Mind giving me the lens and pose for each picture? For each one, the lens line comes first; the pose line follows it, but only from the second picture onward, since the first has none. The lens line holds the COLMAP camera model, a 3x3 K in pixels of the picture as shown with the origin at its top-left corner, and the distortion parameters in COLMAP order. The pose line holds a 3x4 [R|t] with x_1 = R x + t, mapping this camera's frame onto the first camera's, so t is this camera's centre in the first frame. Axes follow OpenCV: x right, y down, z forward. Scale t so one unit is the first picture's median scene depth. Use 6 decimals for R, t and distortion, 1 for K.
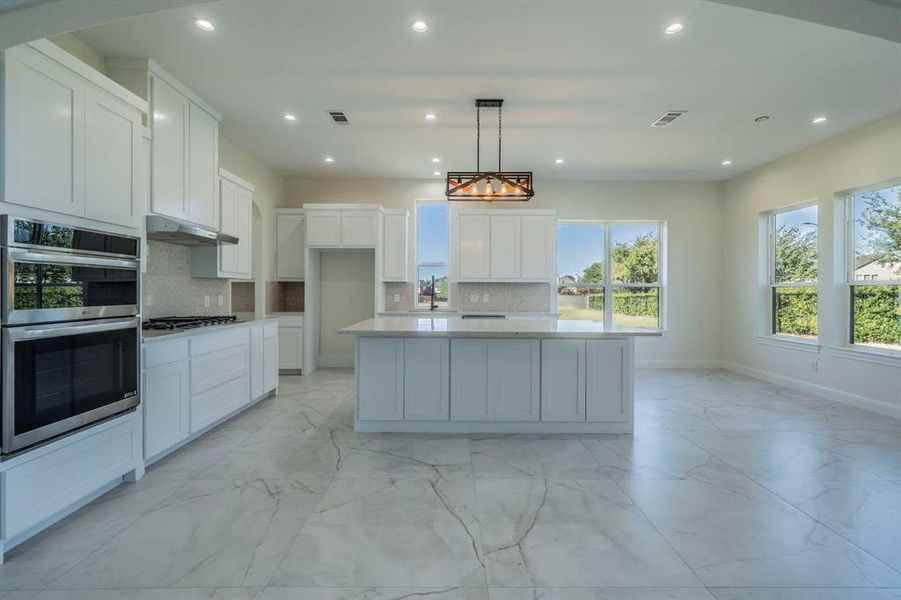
lens RADIAL K [[382.1, 0, 448.9], [0, 382.1, 293.6], [0, 0, 1]] dist [-0.002072, -0.000059]
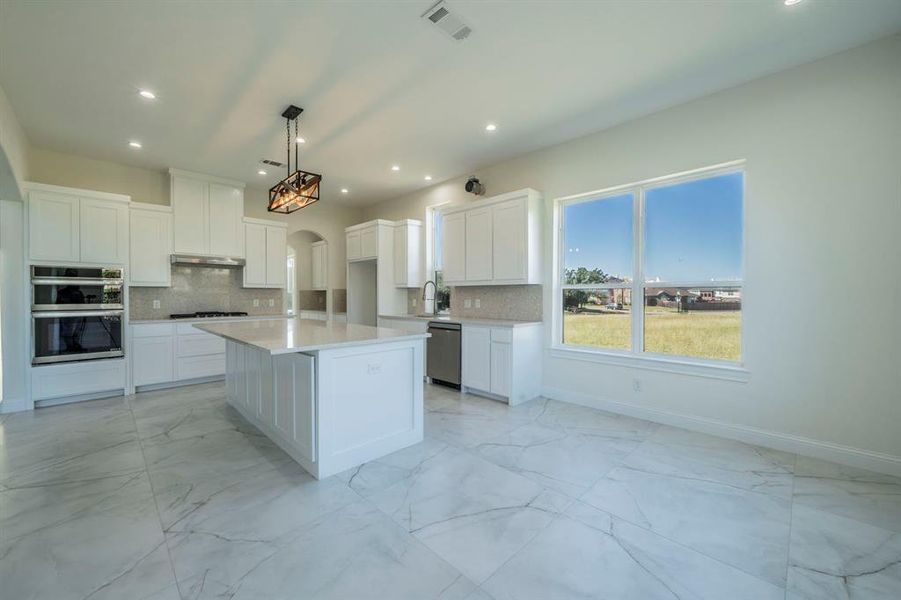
lens RADIAL K [[348.2, 0, 450.2], [0, 348.2, 305.1], [0, 0, 1]] dist [-0.008762, 0.000648]
pose [[0.707257, 0.015509, -0.706786, 0.706344], [-0.002823, 0.999813, 0.019114, -0.000105], [0.706951, -0.011523, 0.707169, 0.423325]]
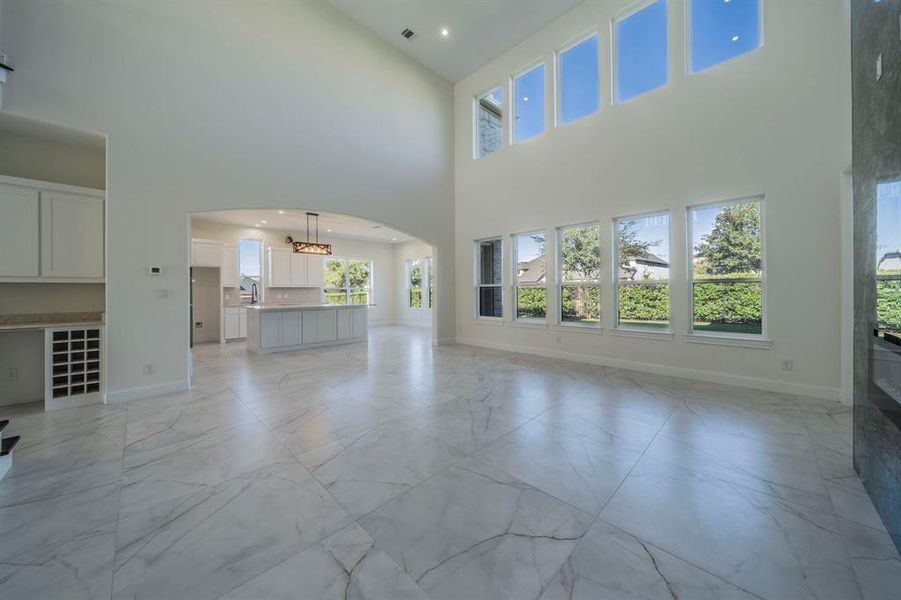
lens RADIAL K [[317.1, 0, 453.3], [0, 317.1, 293.5], [0, 0, 1]] dist [-0.000403, -0.000152]
pose [[0.696796, -0.012180, 0.717165, -0.481998], [0.012761, 0.999908, 0.004584, 0.003133], [-0.717155, 0.005958, 0.696888, -0.696015]]
